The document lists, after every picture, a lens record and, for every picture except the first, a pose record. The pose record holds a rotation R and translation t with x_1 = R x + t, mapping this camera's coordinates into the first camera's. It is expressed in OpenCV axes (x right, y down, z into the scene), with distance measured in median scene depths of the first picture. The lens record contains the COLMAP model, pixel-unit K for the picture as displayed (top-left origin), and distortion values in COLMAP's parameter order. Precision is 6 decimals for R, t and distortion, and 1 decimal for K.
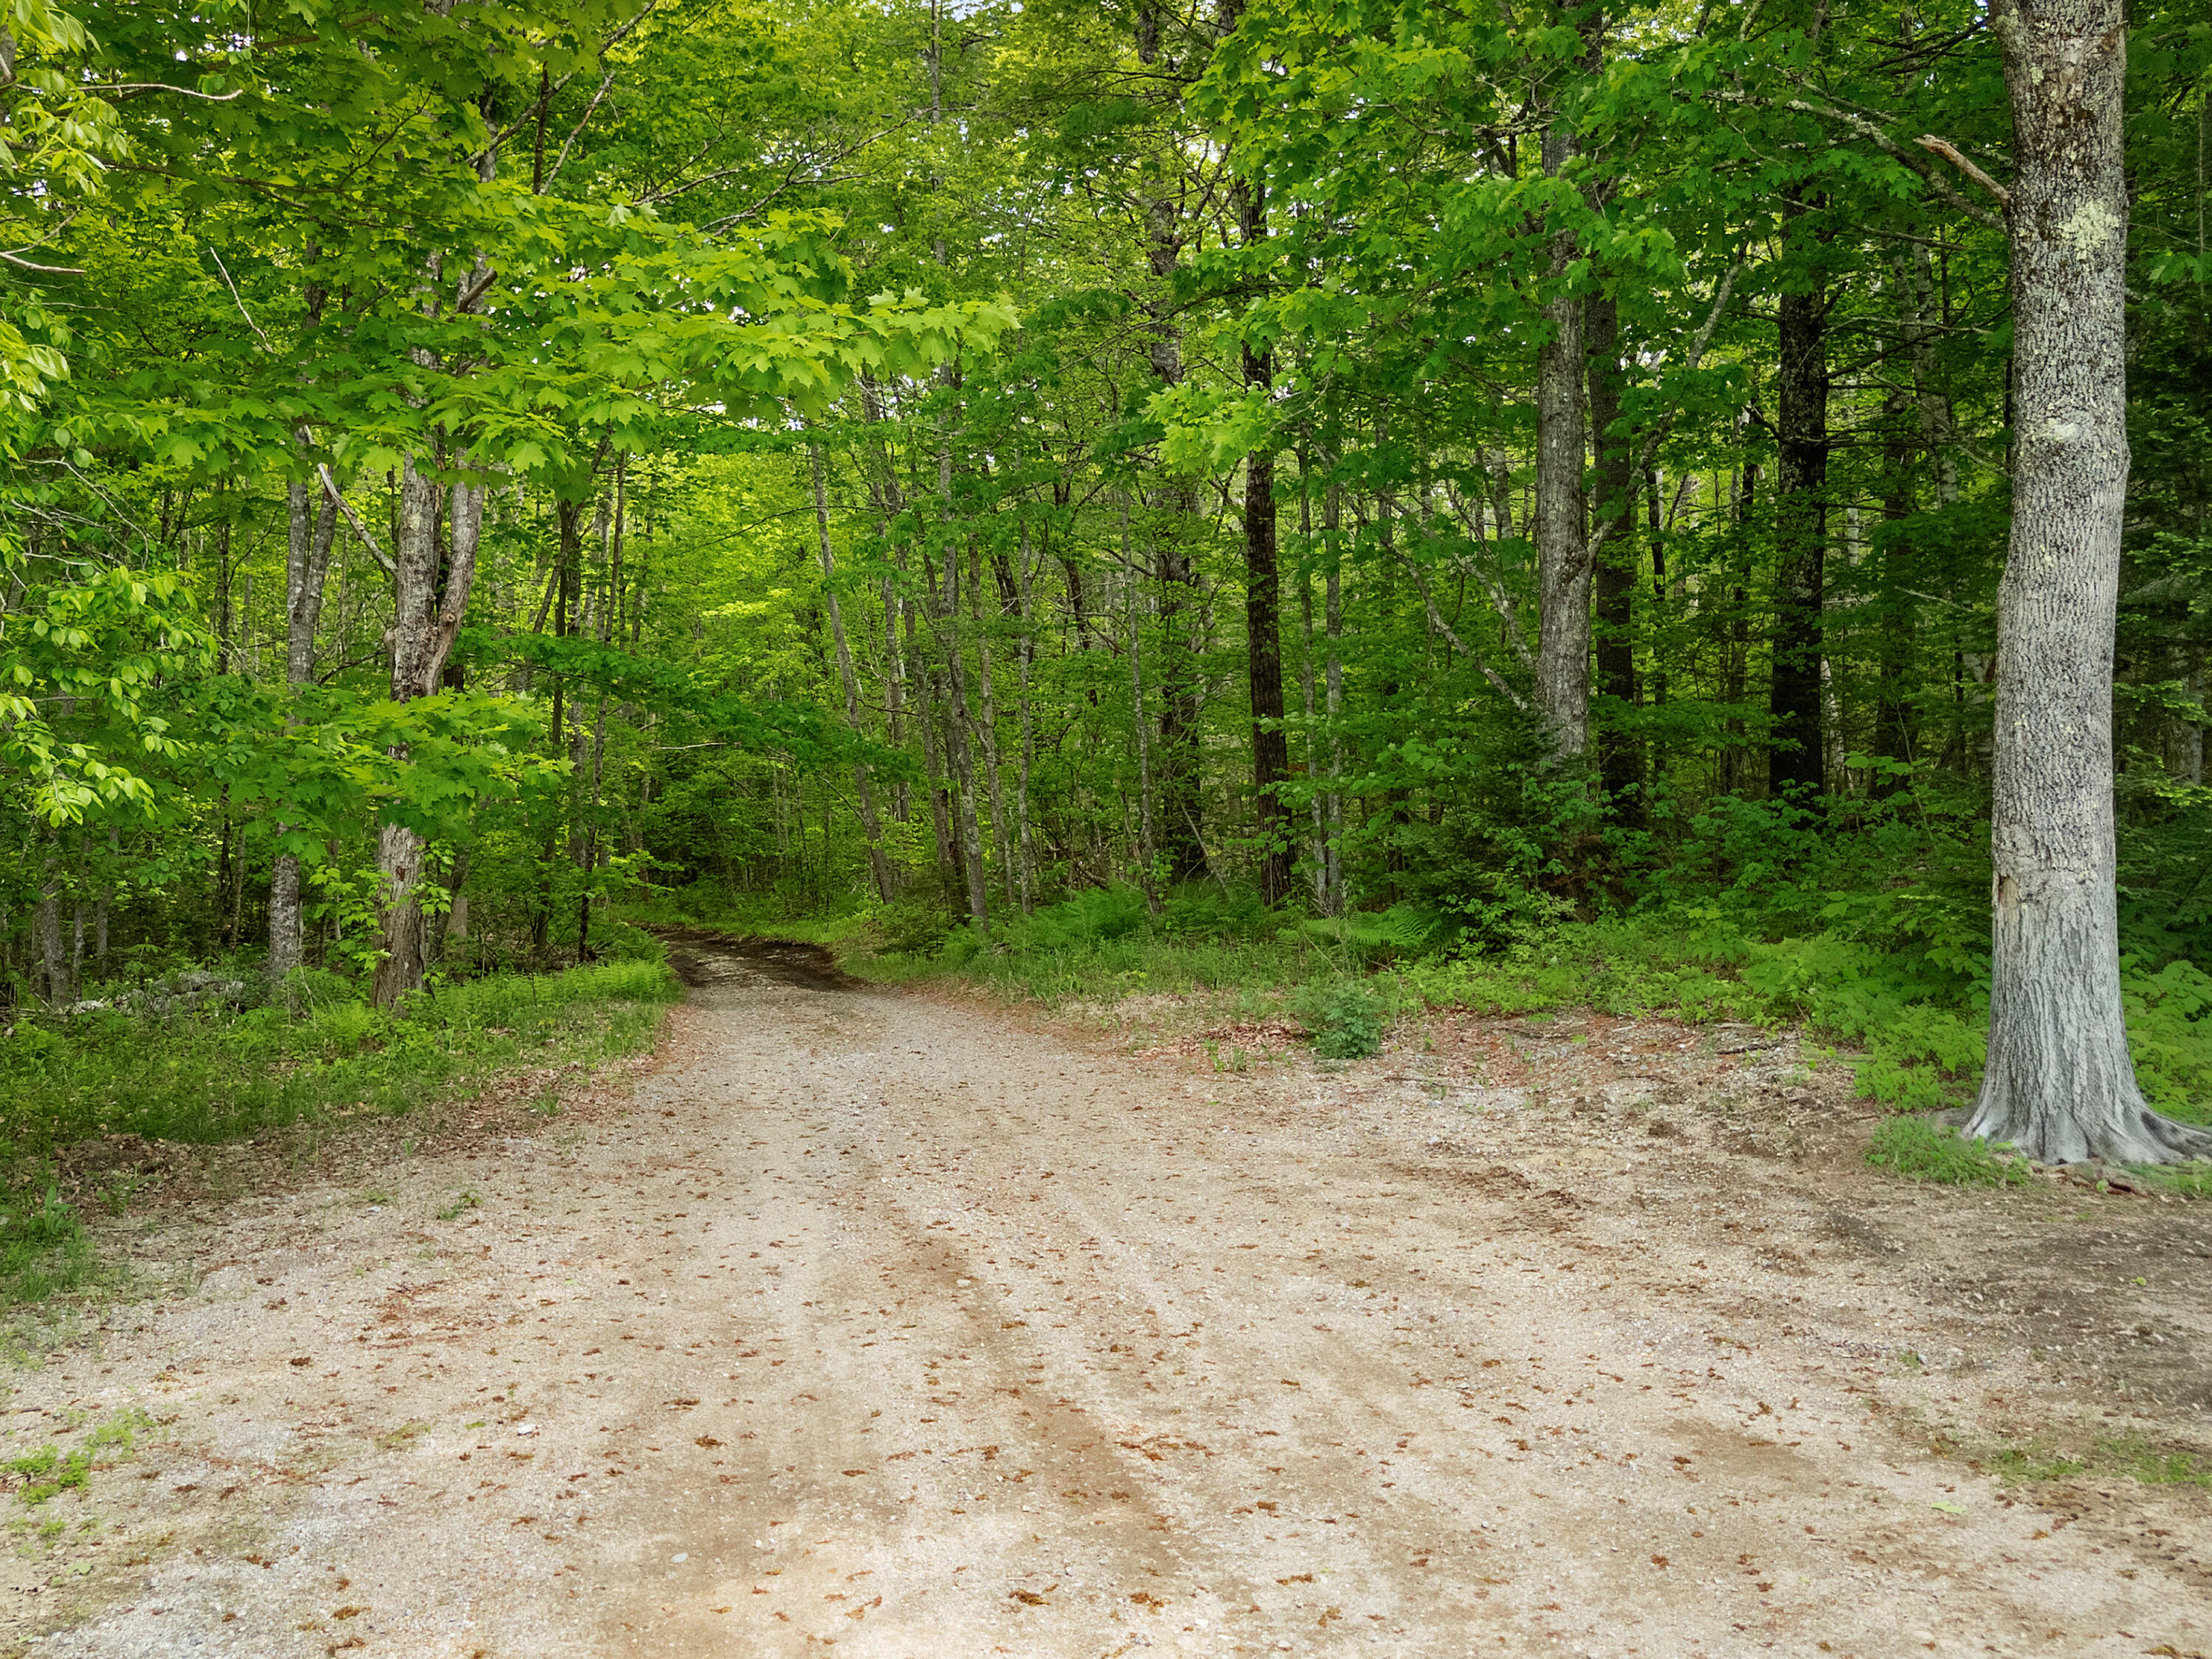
lens RADIAL K [[1799.7, 0, 1105.0], [0, 1799.7, 826.5], [0, 0, 1]] dist [0.052318, -0.005143]
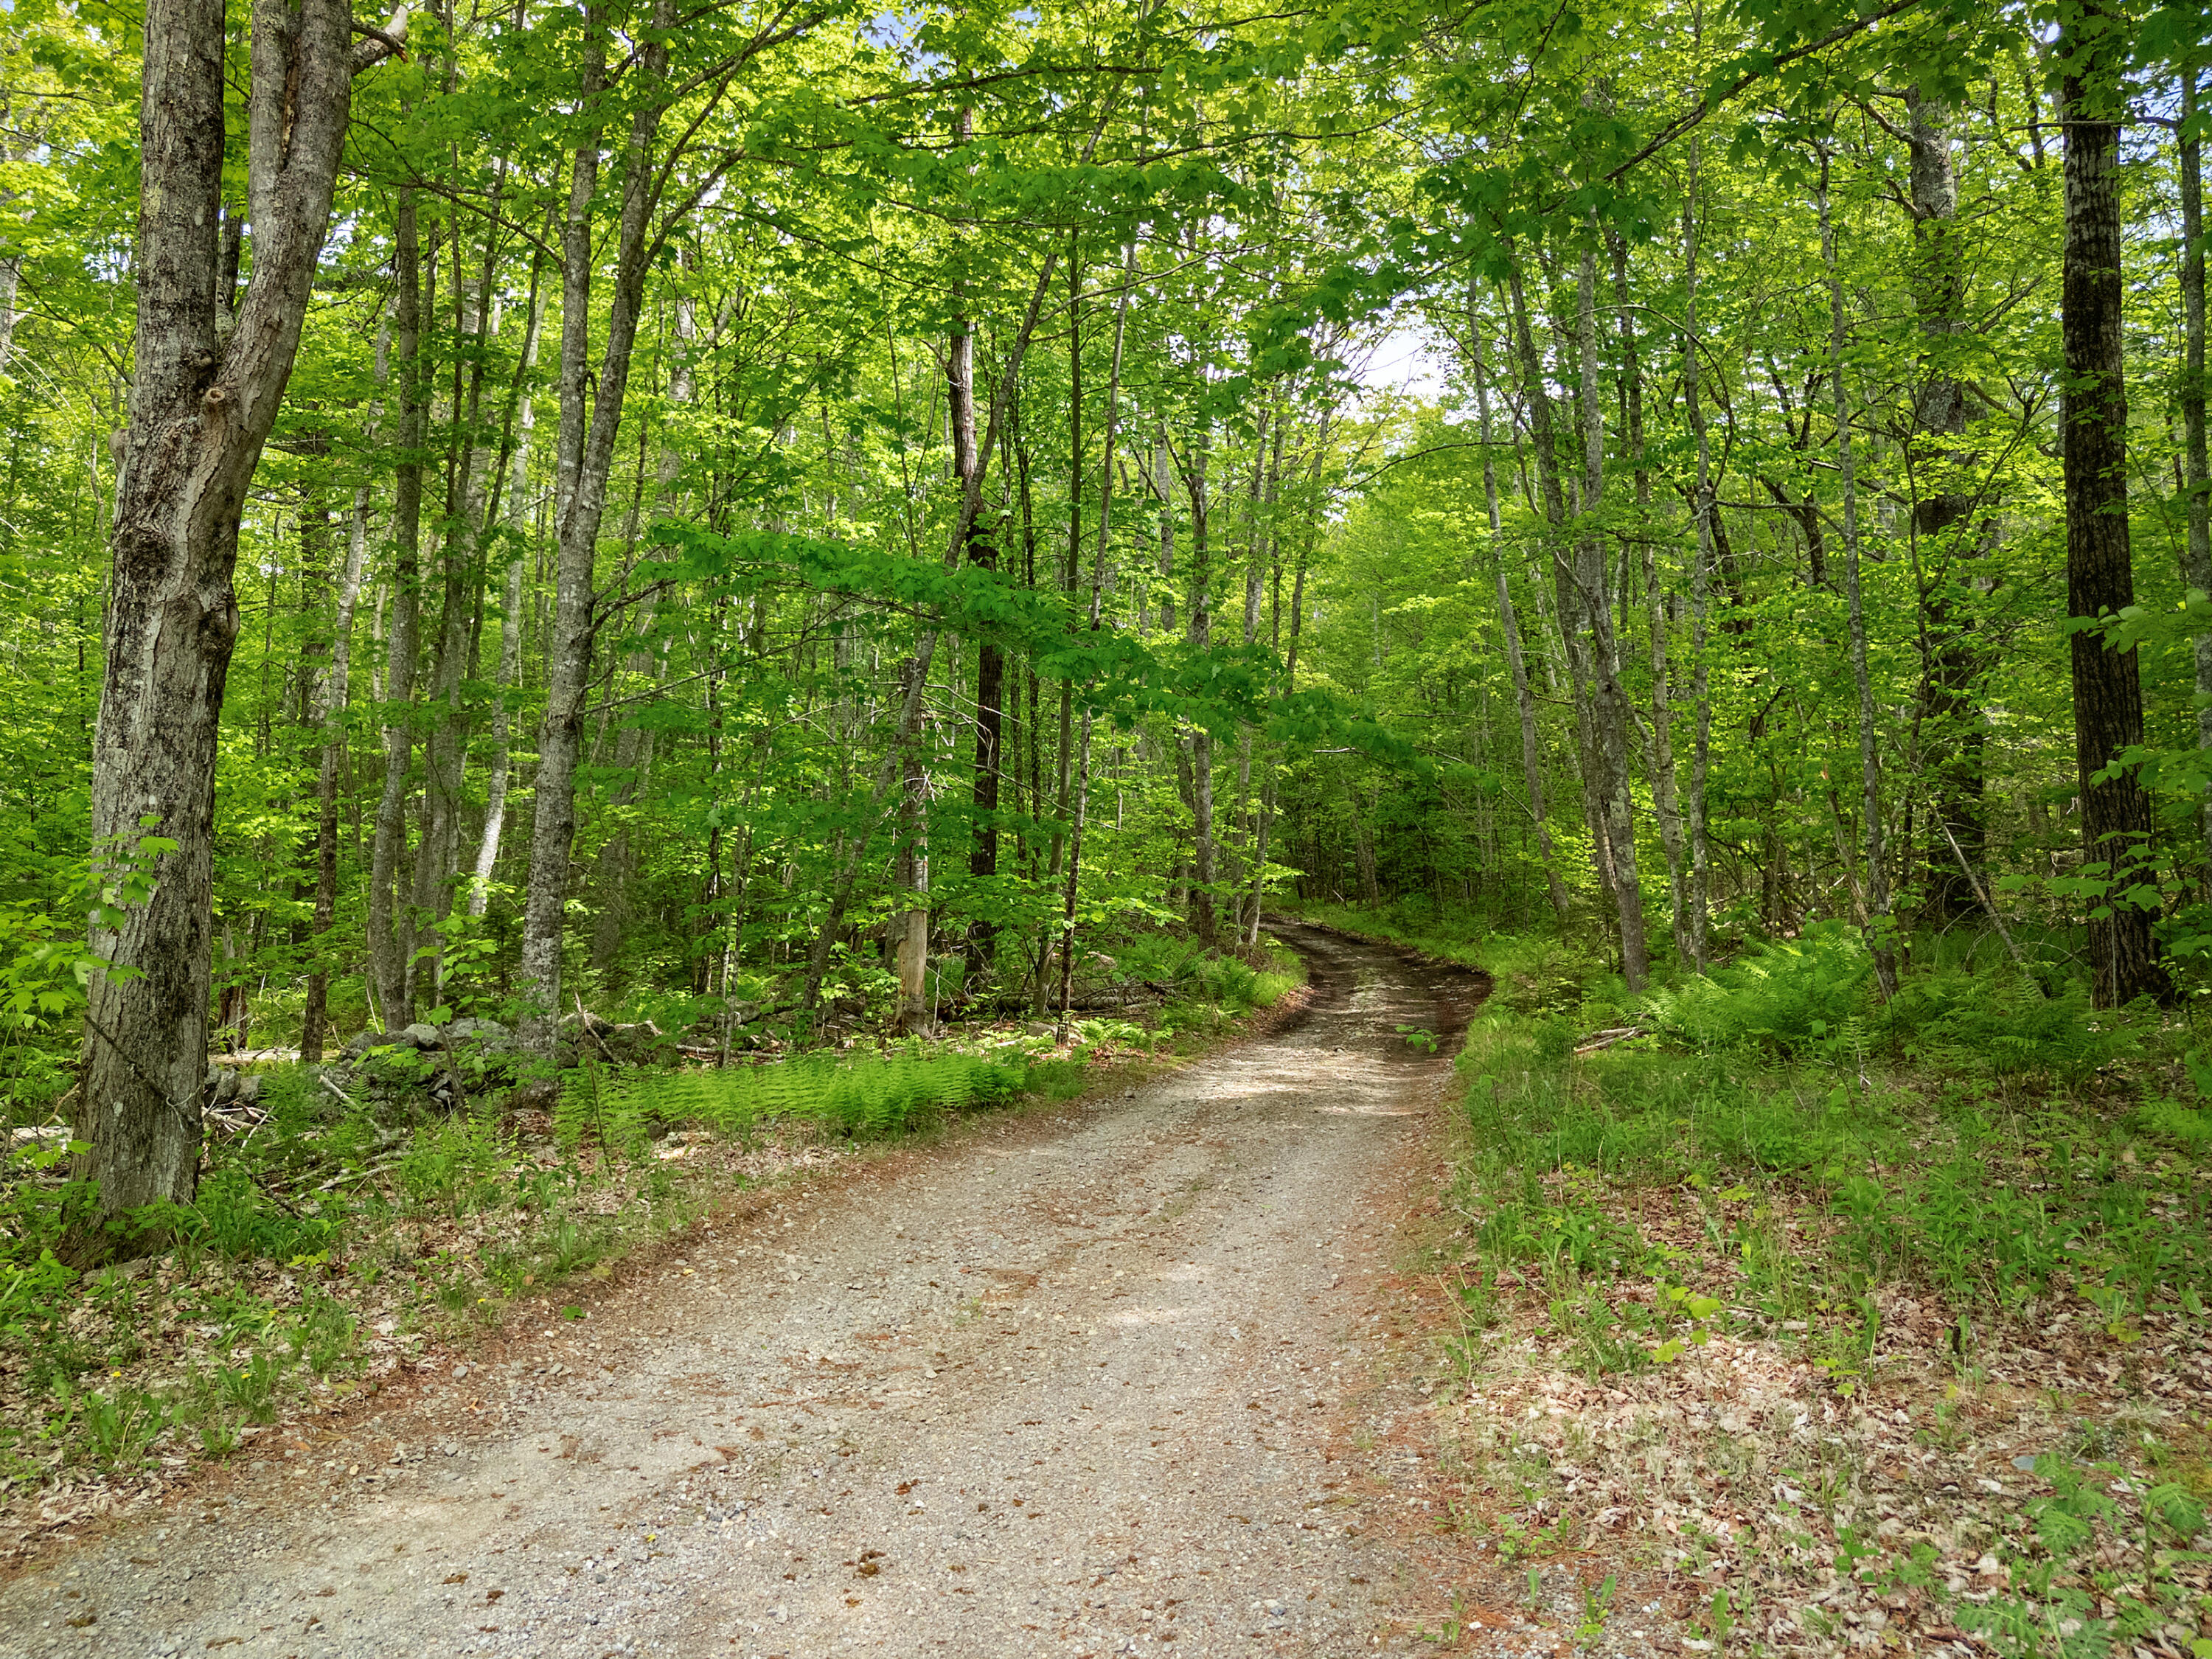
lens RADIAL K [[1799.7, 0, 1111.9], [0, 1799.7, 829.1], [0, 0, 1]] dist [0.052318, -0.005143]
pose [[0.920437, 0.019279, -0.390416, 0.036359], [-0.022704, 0.999734, -0.004158, -0.001548], [0.390232, 0.012691, 0.920629, 0.428244]]
